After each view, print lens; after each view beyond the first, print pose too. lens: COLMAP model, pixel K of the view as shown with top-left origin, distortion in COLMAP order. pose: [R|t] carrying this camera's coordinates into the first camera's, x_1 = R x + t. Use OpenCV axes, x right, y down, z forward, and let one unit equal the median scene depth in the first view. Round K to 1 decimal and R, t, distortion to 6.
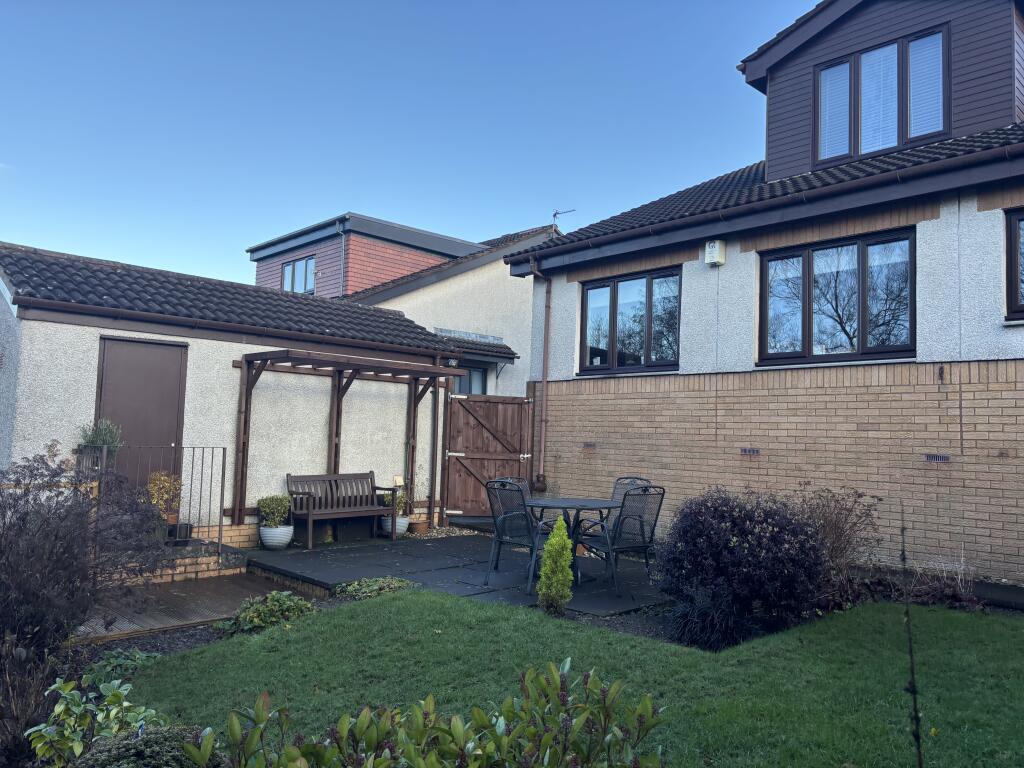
lens RADIAL K [[769.1, 0, 512.3], [0, 769.1, 383.8], [0, 0, 1]] dist [0.038313, -0.029179]
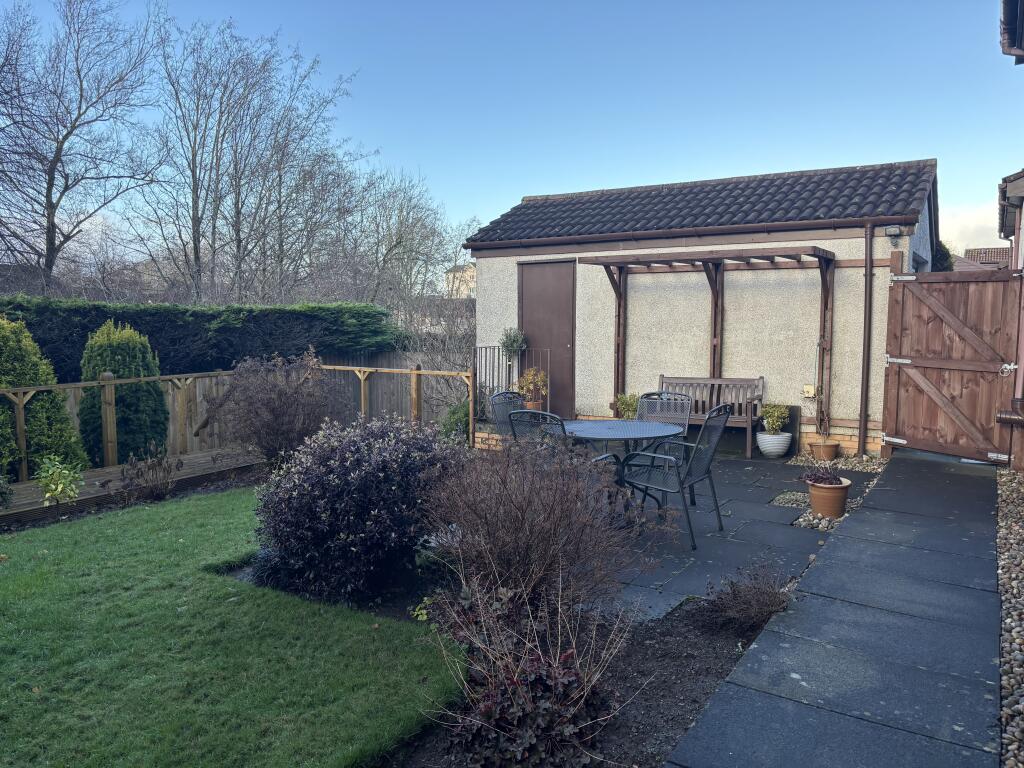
lens RADIAL K [[769.1, 0, 512.4], [0, 769.1, 385.6], [0, 0, 1]] dist [0.038313, -0.029179]
pose [[0.233971, 0.053280, -0.970783, 0.578632], [0.072006, 0.994805, 0.071953, 0.039863], [0.969573, -0.086737, 0.228919, 0.523476]]
